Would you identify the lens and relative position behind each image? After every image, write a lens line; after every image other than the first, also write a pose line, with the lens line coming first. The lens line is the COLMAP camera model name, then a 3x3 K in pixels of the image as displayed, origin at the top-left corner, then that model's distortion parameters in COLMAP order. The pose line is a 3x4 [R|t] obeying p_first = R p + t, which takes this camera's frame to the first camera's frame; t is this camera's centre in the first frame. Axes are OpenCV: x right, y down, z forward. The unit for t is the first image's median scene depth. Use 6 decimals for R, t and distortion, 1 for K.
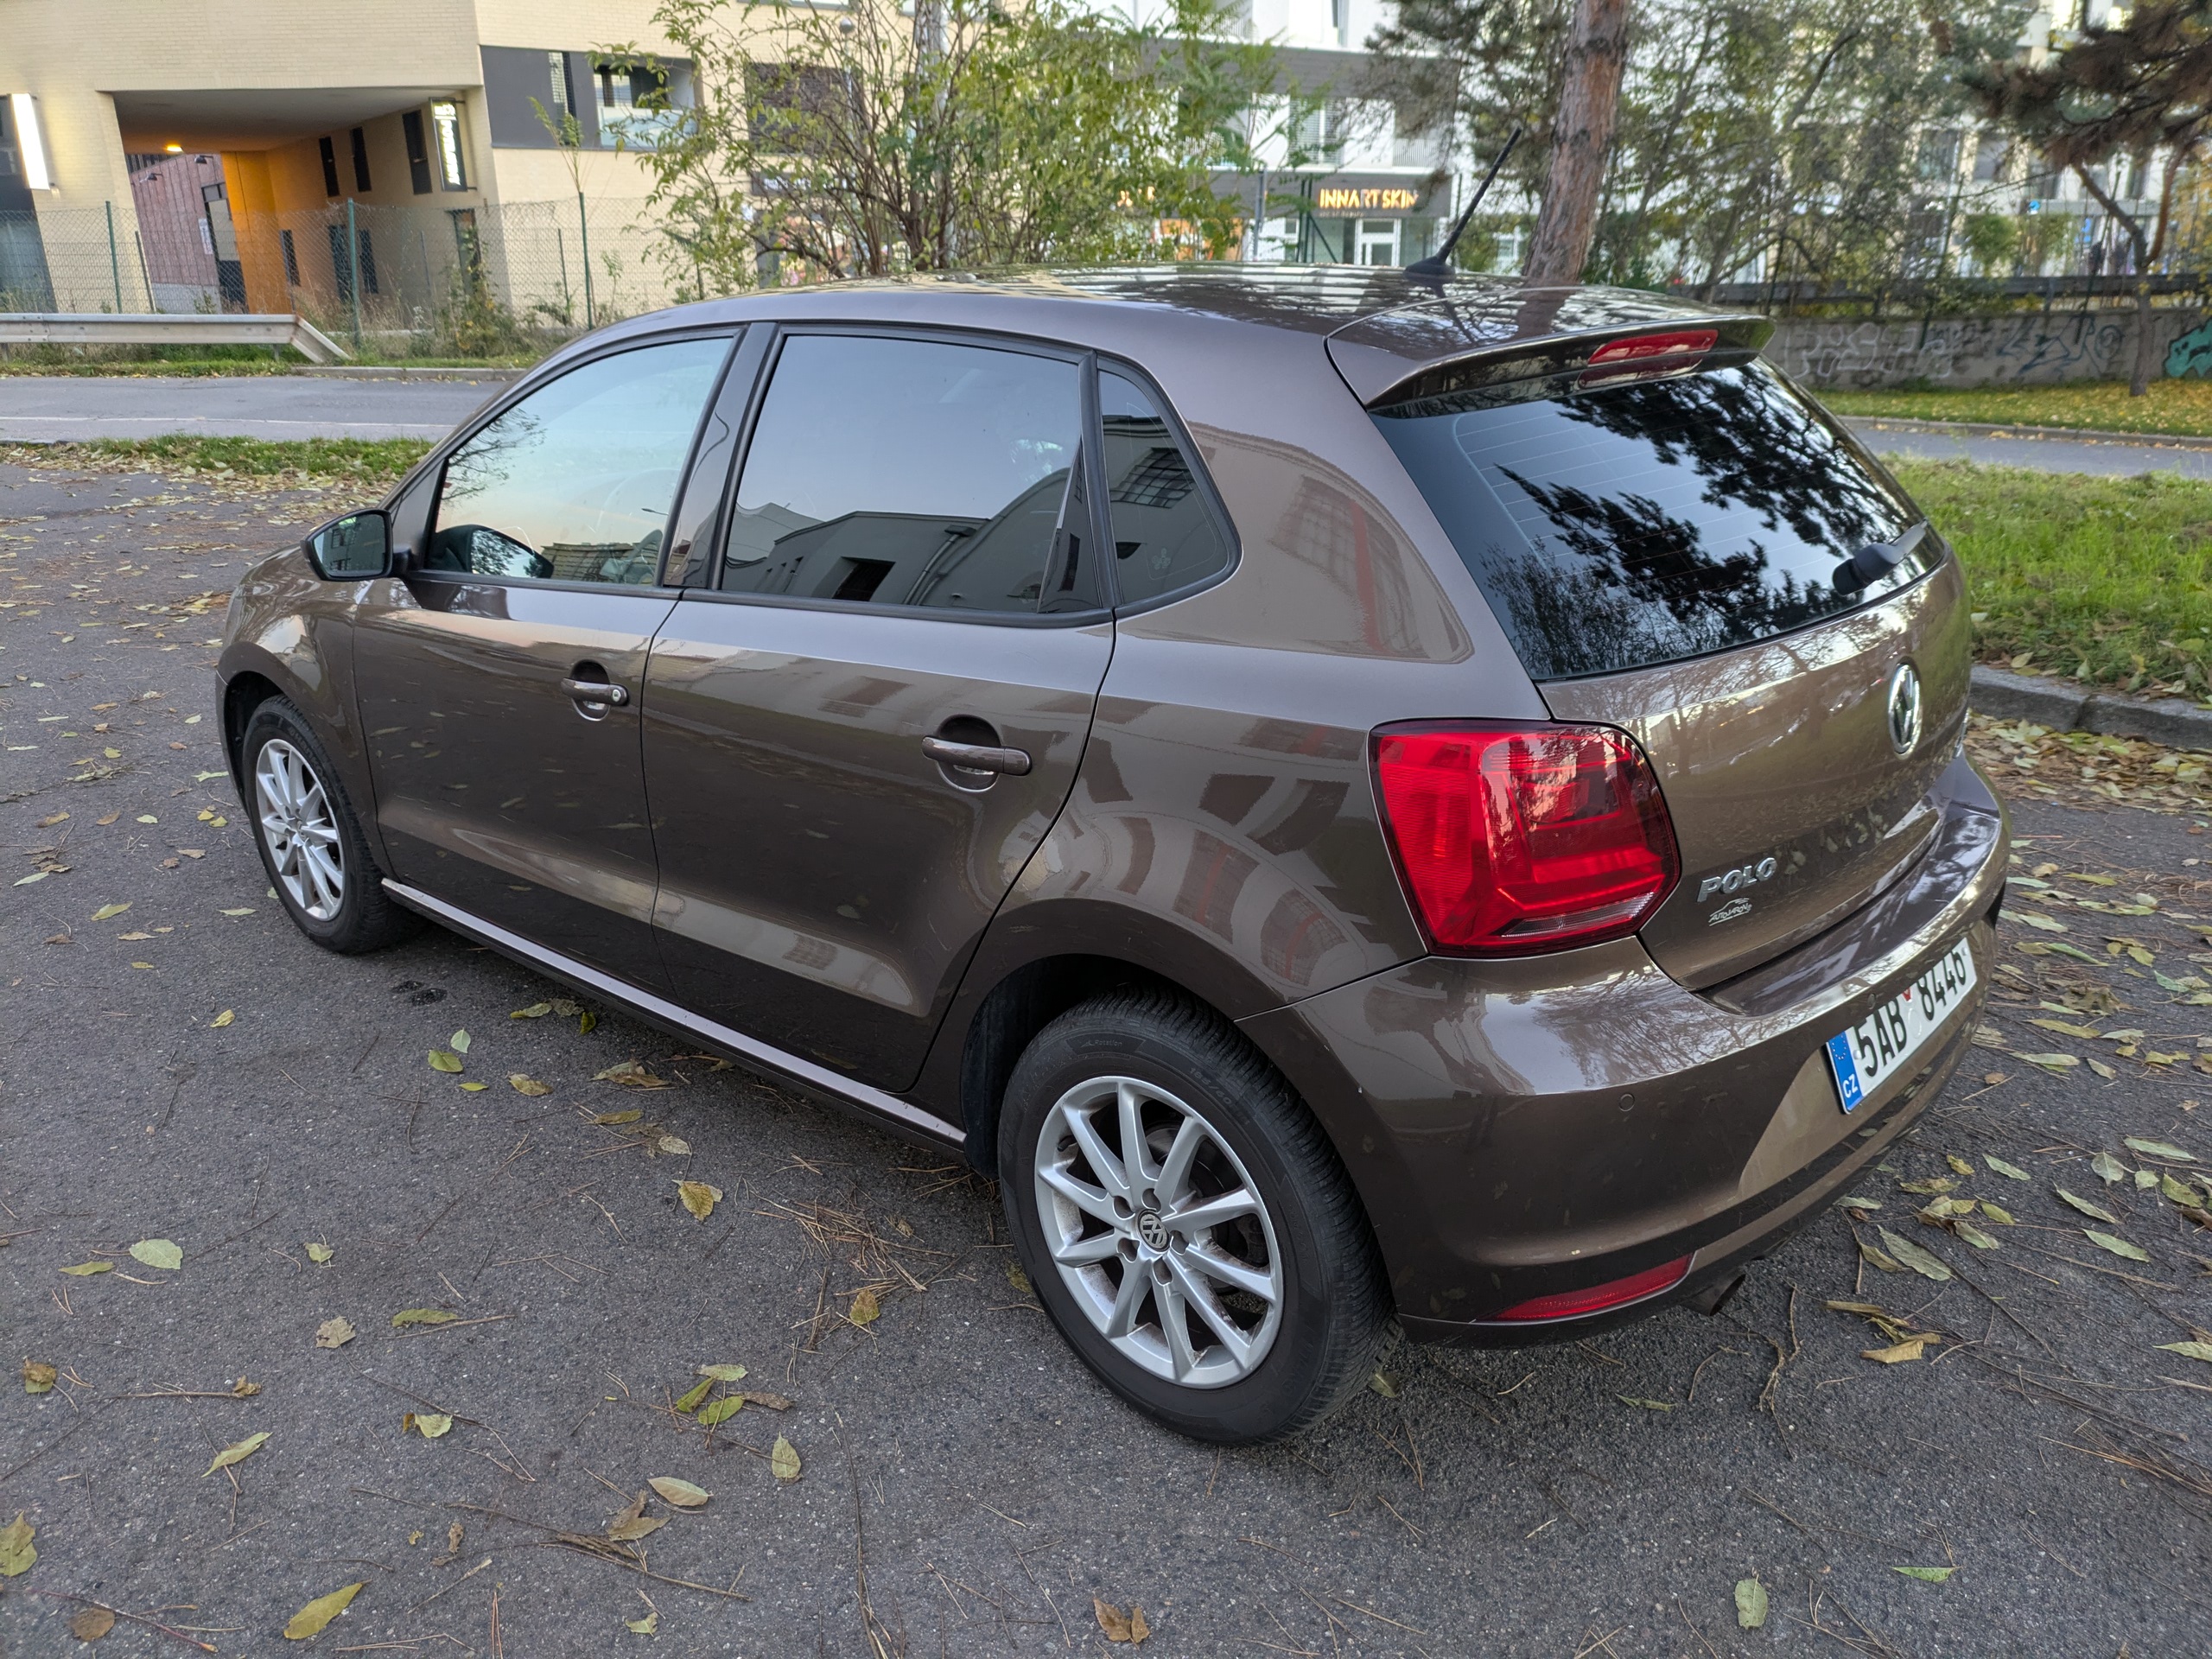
lens RADIAL K [[1590.7, 0, 1117.5], [0, 1590.7, 840.1], [0, 0, 1]] dist [0.017778, -0.004683]
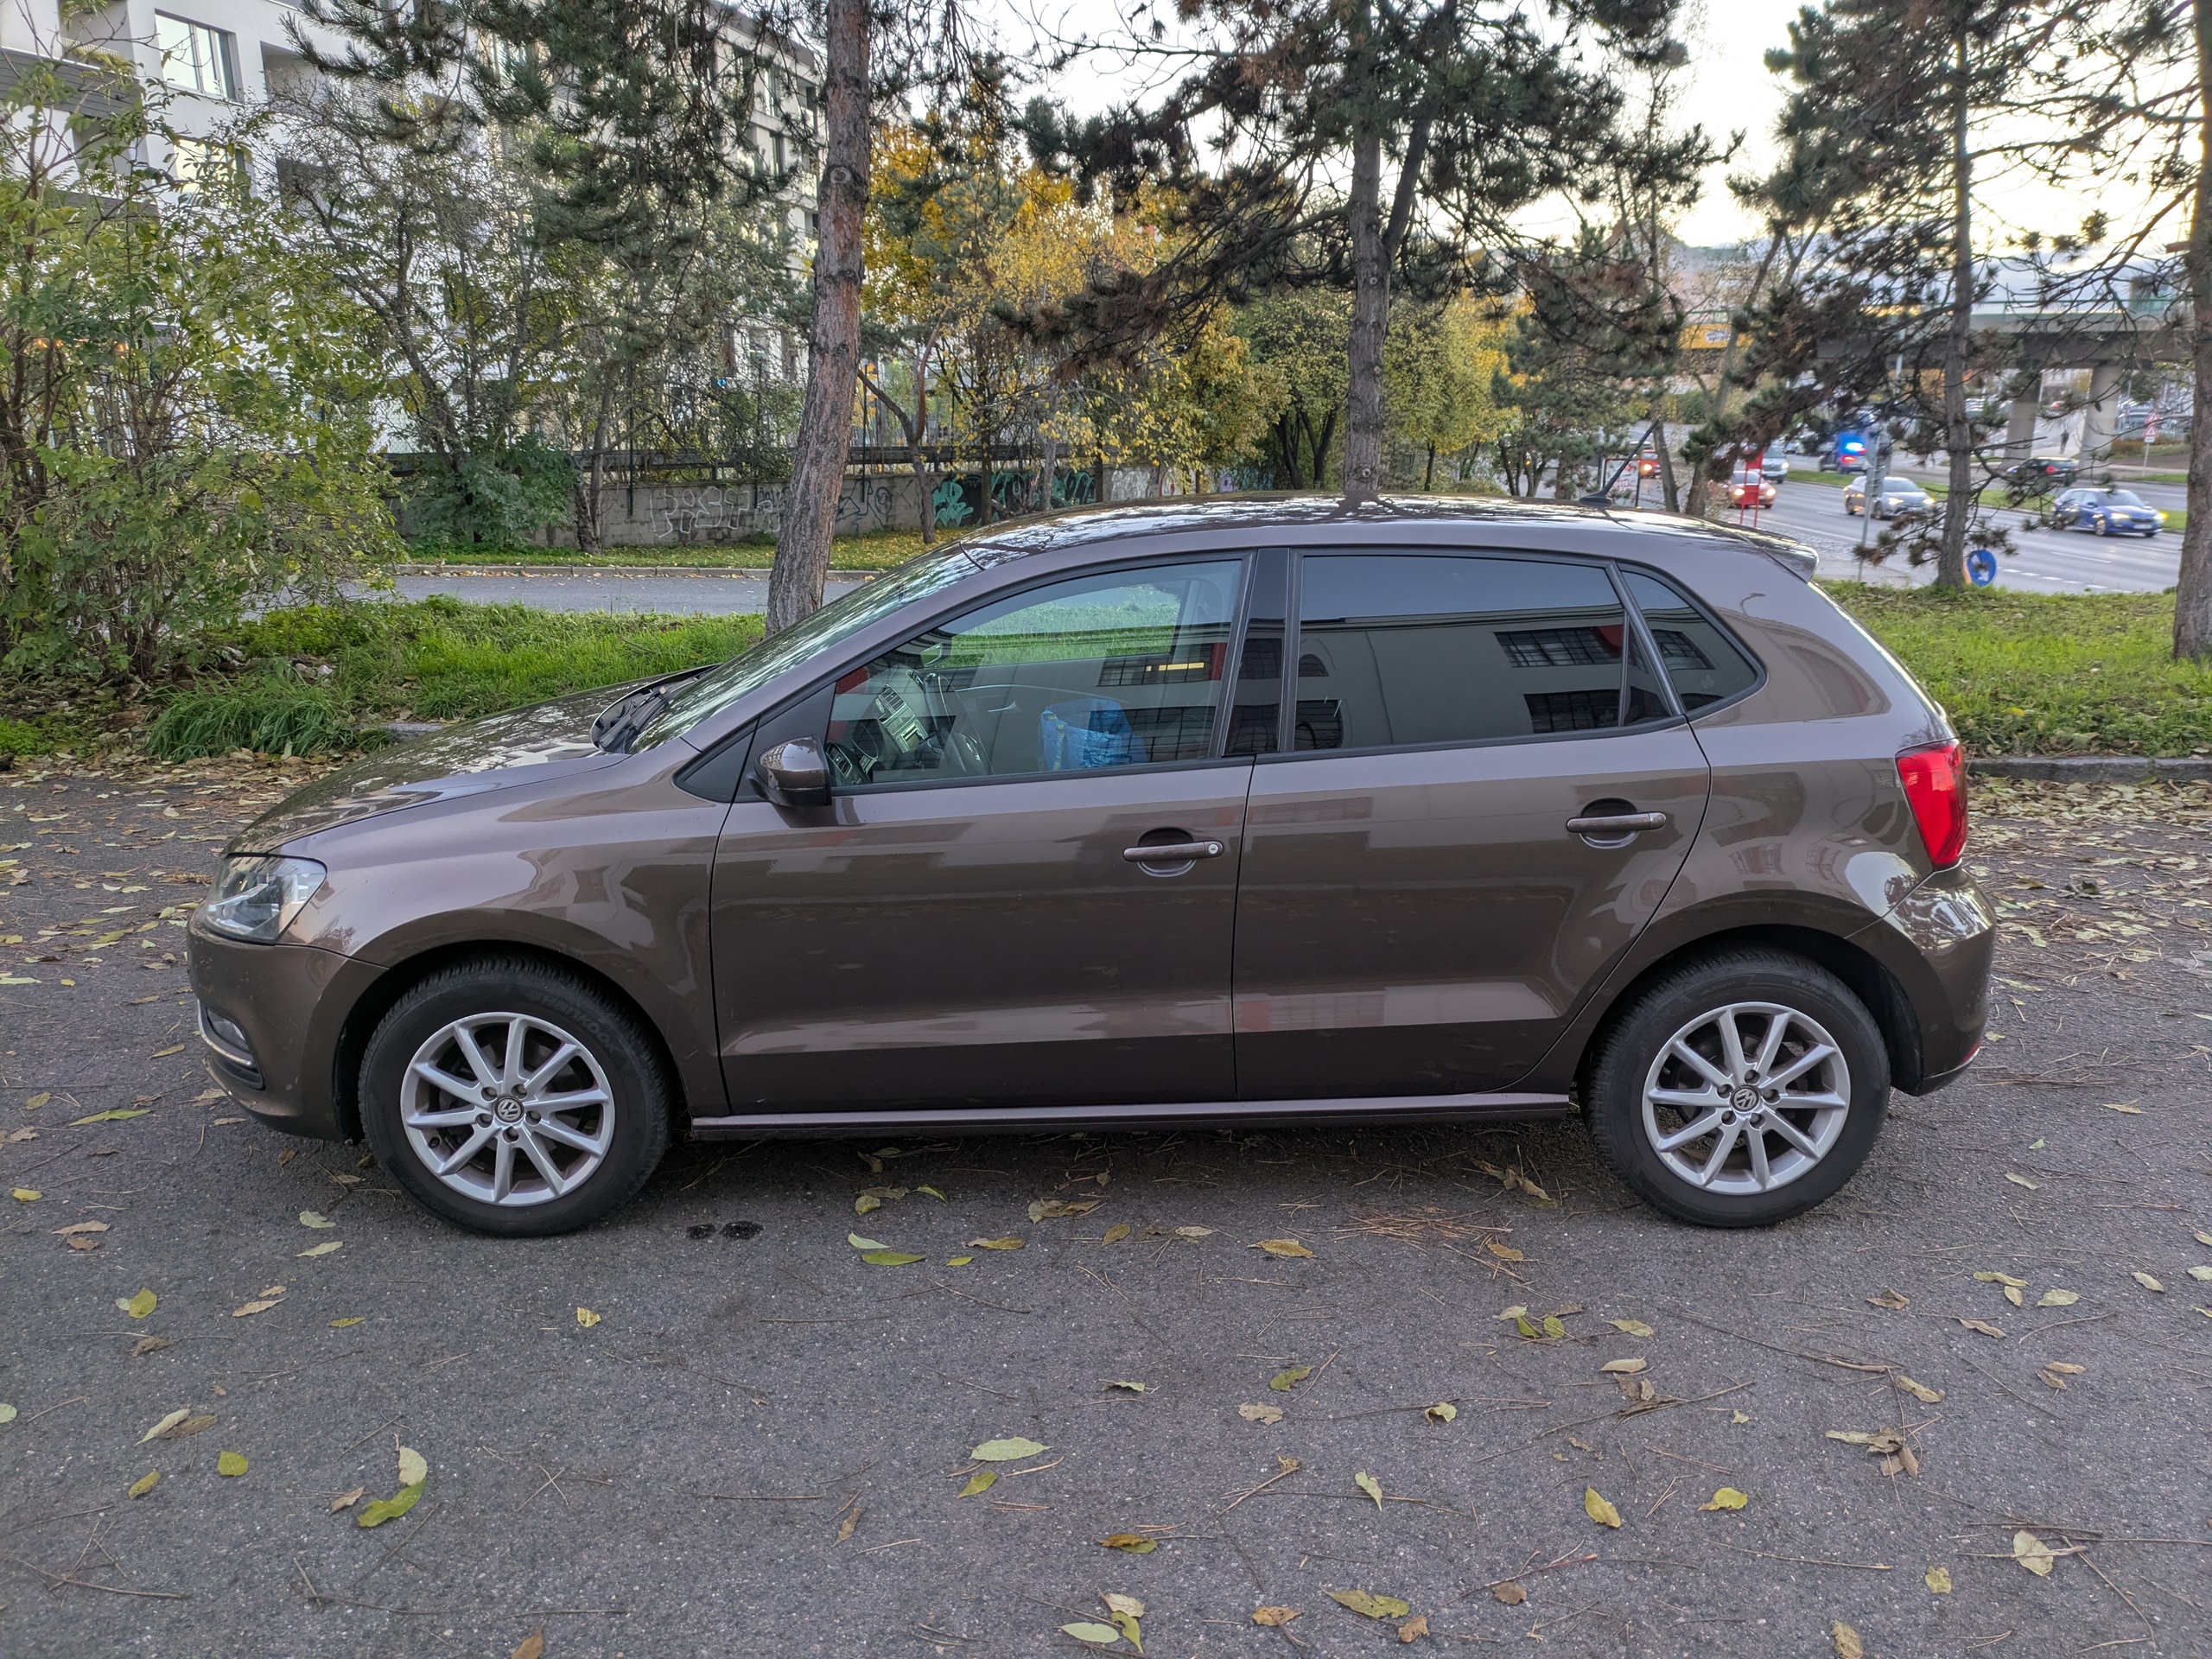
lens RADIAL K [[1590.7, 0, 1117.5], [0, 1590.7, 840.1], [0, 0, 1]] dist [0.017778, -0.004683]
pose [[0.746082, -0.155136, 0.647530, -1.140221], [0.214113, 0.976726, -0.012695, -0.095937], [-0.630490, 0.148116, 0.761934, 0.114083]]
